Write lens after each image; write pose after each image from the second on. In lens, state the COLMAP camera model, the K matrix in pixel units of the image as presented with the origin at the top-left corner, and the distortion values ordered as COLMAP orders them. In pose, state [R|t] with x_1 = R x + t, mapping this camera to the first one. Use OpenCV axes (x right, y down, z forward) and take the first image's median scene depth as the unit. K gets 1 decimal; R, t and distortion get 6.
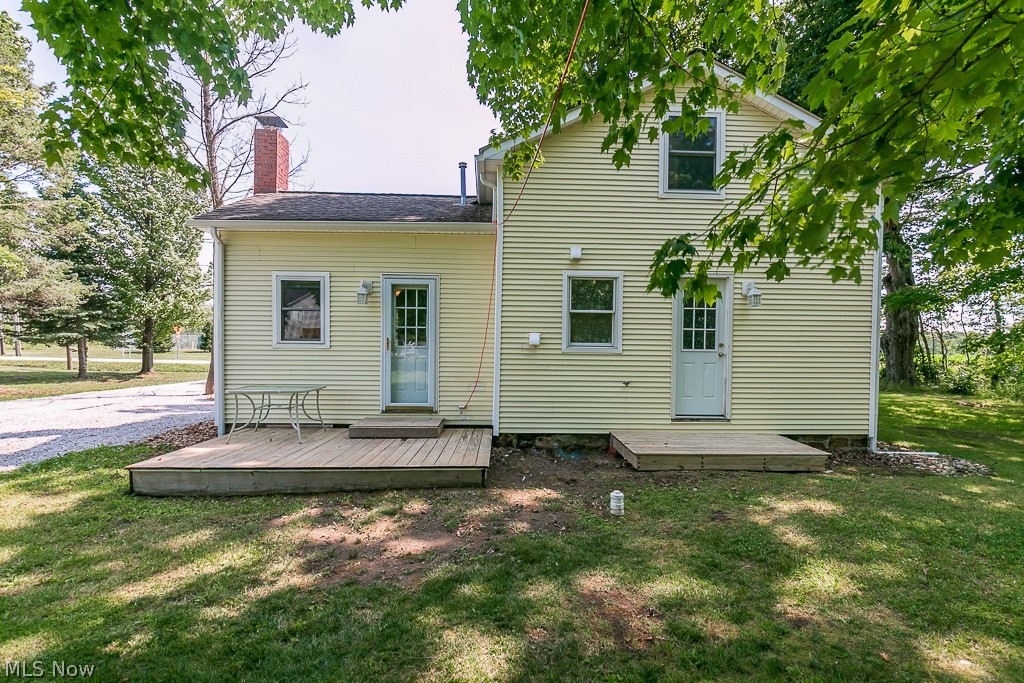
lens RADIAL K [[498.5, 0, 512.2], [0, 498.5, 337.9], [0, 0, 1]] dist [0.002044, 0.000125]
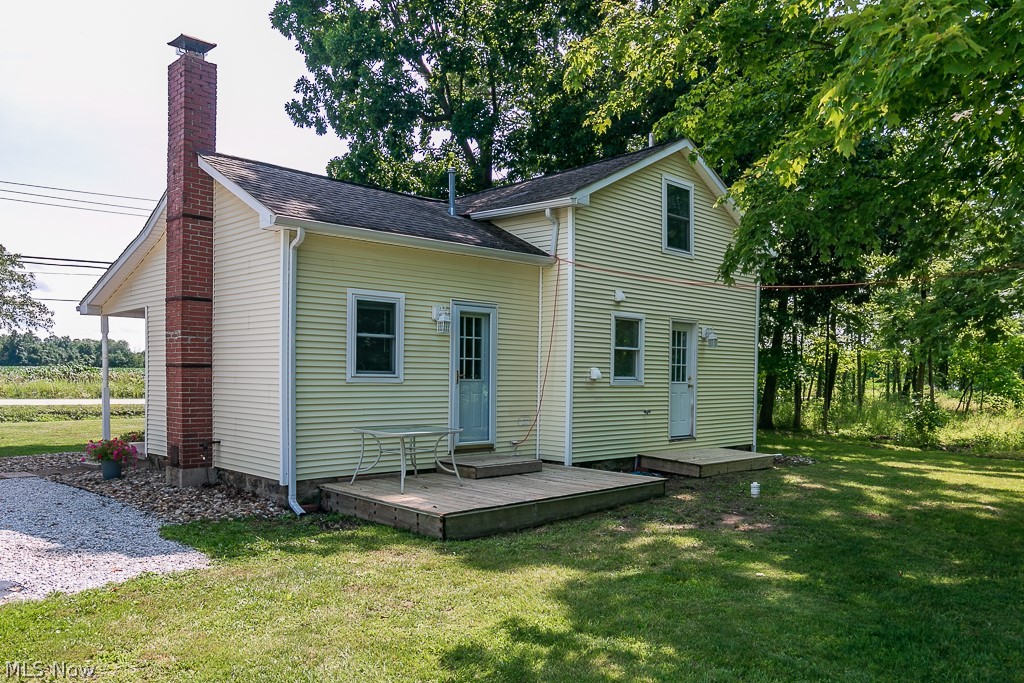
lens RADIAL K [[769.8, 0, 511.4], [0, 769.8, 348.6], [0, 0, 1]] dist [-0.010682, -0.000873]
pose [[0.738798, 0.023628, 0.673512, -1.176982], [-0.013633, 0.999705, -0.020117, -0.014348], [-0.673789, 0.005681, 0.738902, -0.104458]]
